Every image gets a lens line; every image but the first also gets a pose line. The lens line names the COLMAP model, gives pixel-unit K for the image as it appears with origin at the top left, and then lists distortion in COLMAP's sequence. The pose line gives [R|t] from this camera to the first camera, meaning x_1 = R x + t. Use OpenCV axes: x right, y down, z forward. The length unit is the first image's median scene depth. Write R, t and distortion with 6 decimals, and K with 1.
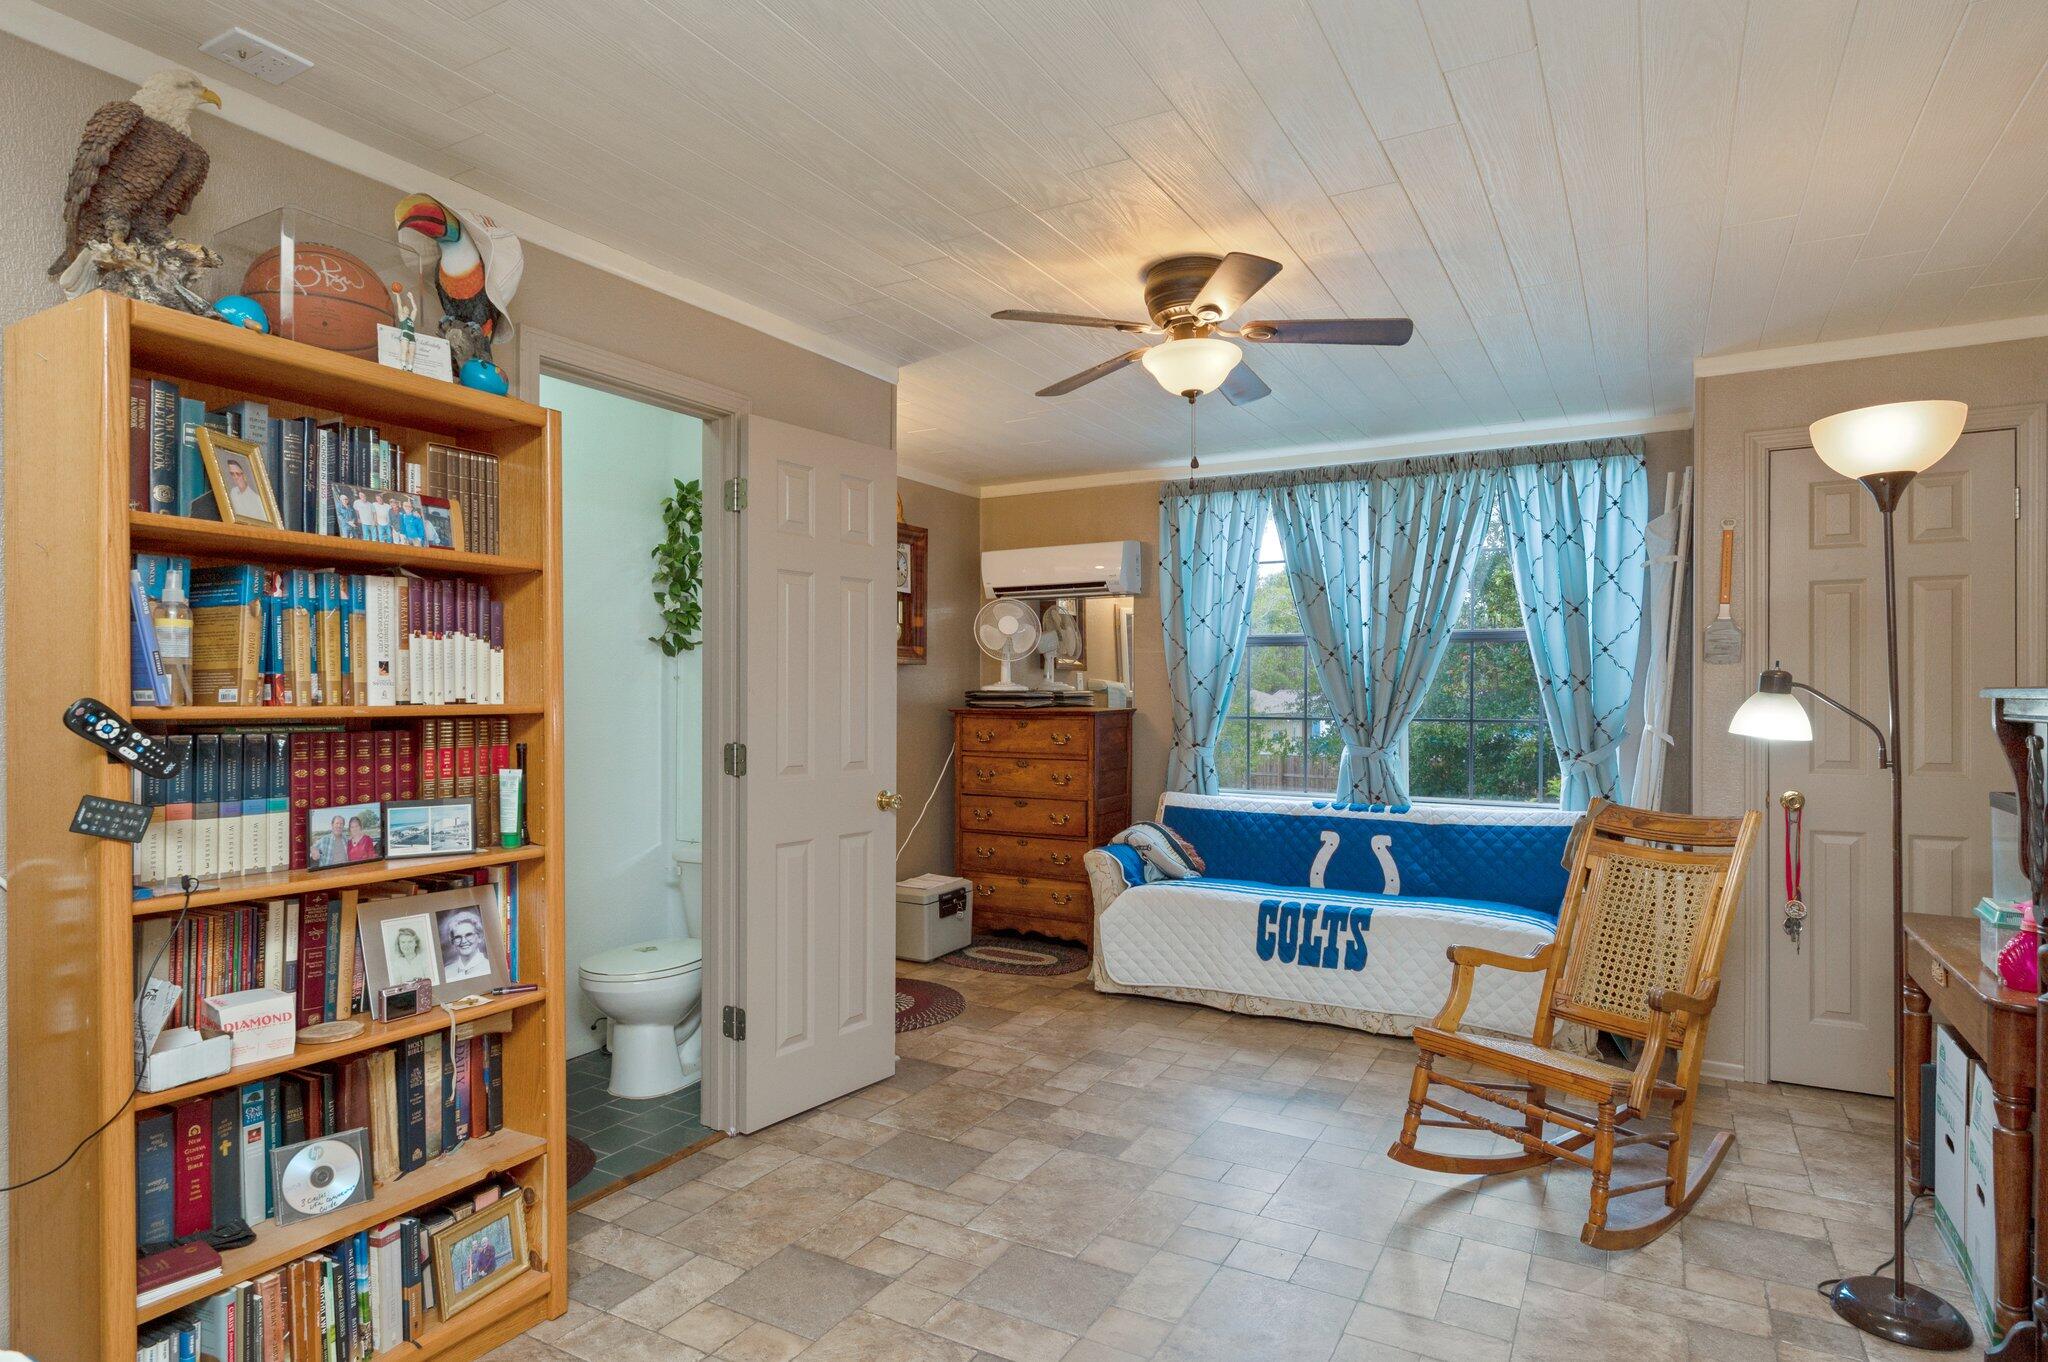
lens RADIAL K [[1116.4, 0, 1023.7], [0, 1116.4, 688.0], [0, 0, 1]] dist [0.000803, -0.000121]
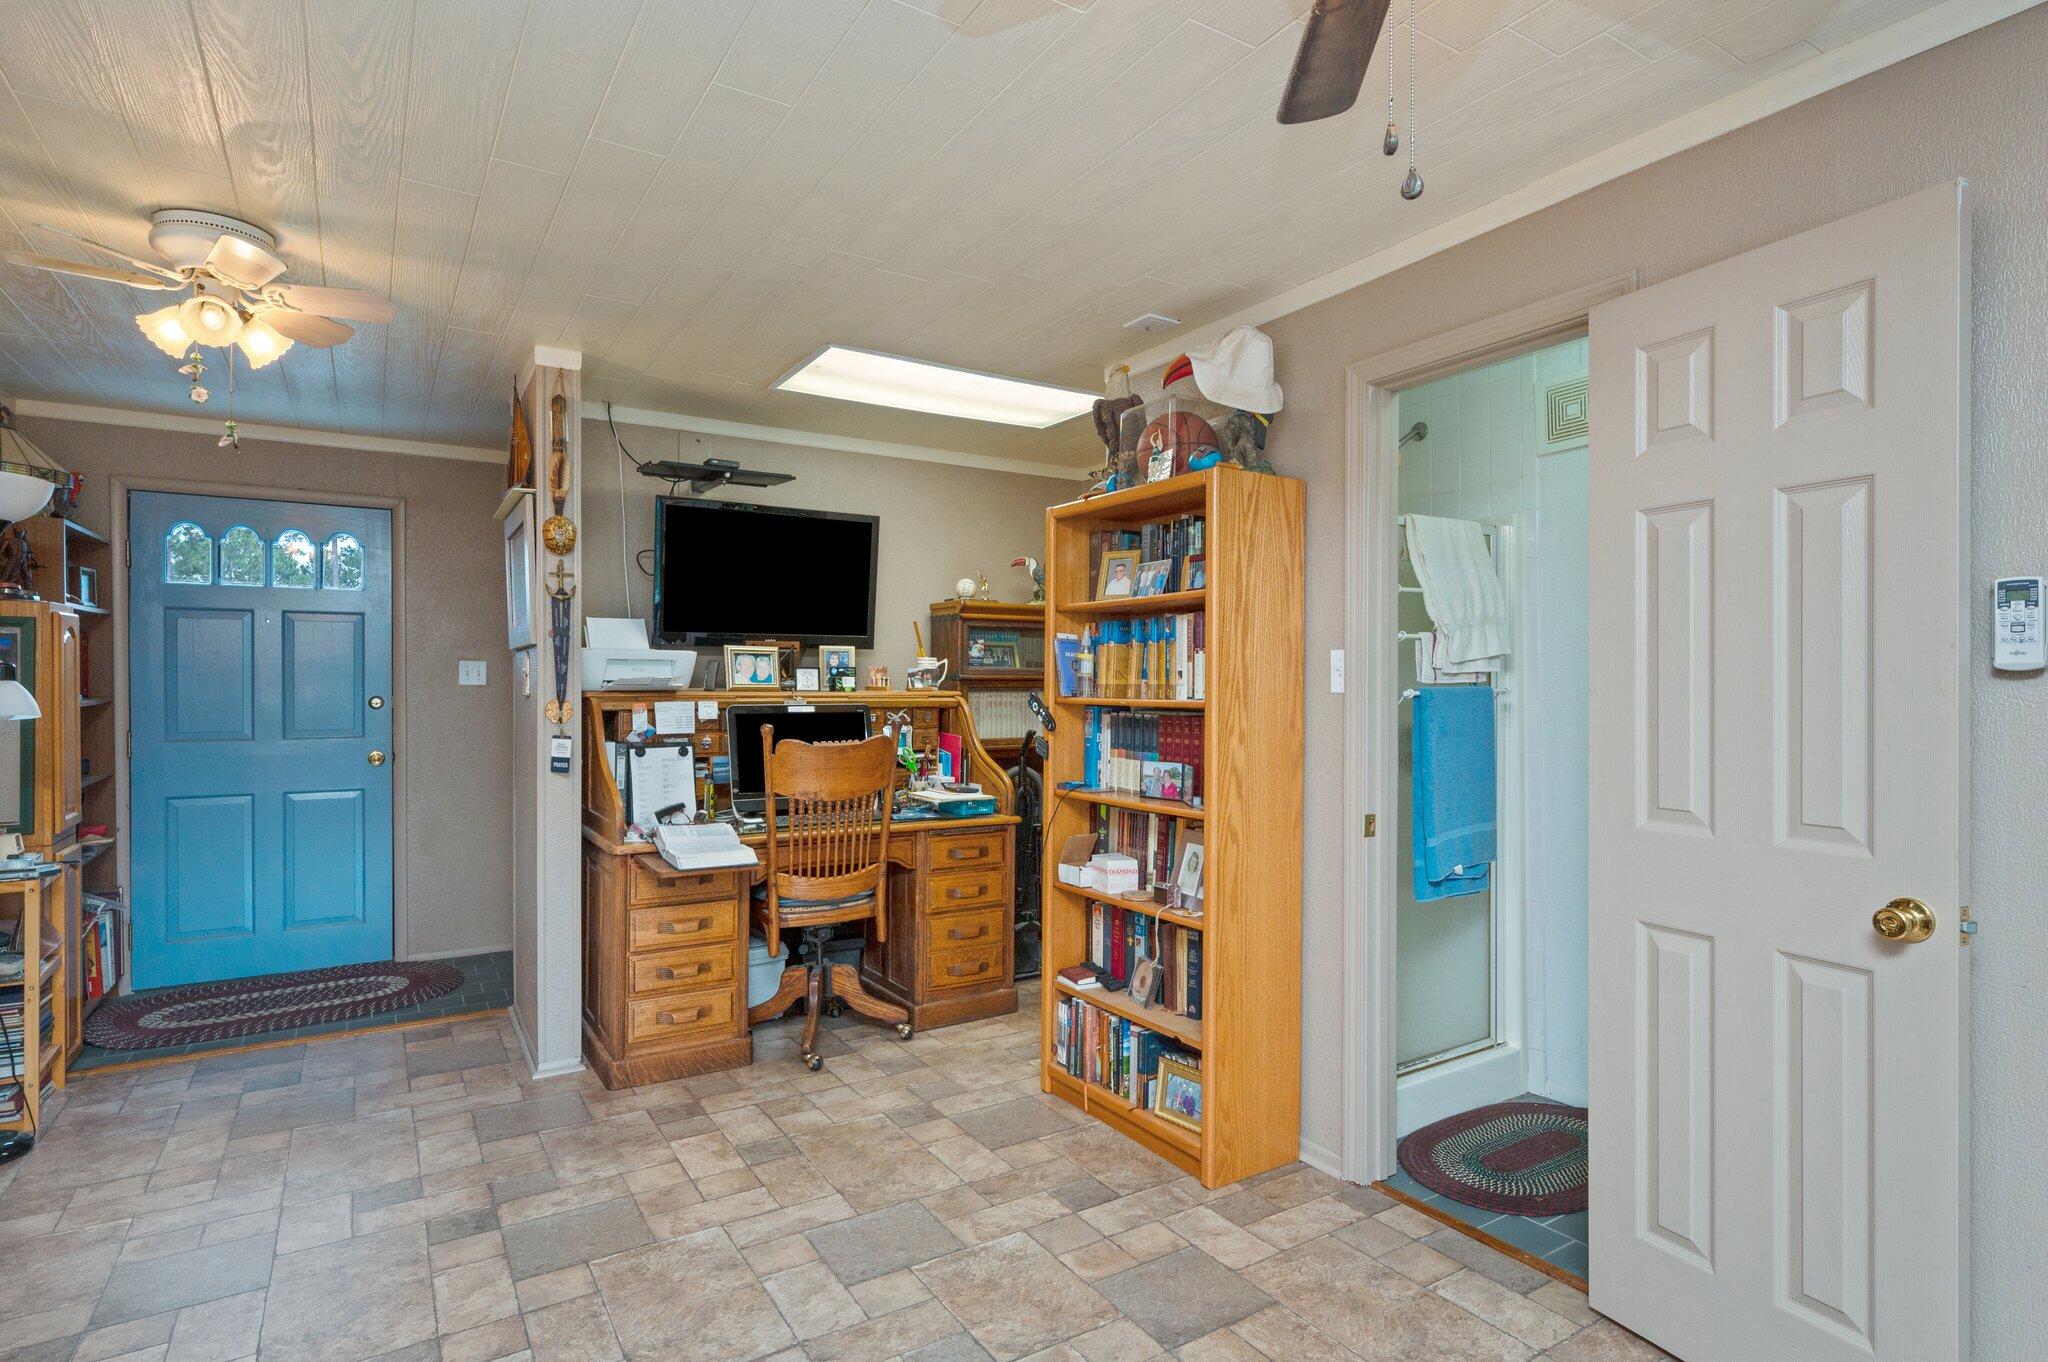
lens RADIAL K [[1050.5, 0, 1024.2], [0, 1050.5, 683.7], [0, 0, 1]] dist [0.000513, 0.000343]
pose [[-0.473357, -0.001230, -0.880870, 0.791808], [0.000493, 0.999998, -0.001662, -0.004787], [0.880870, -0.001221, -0.473356, 1.501912]]
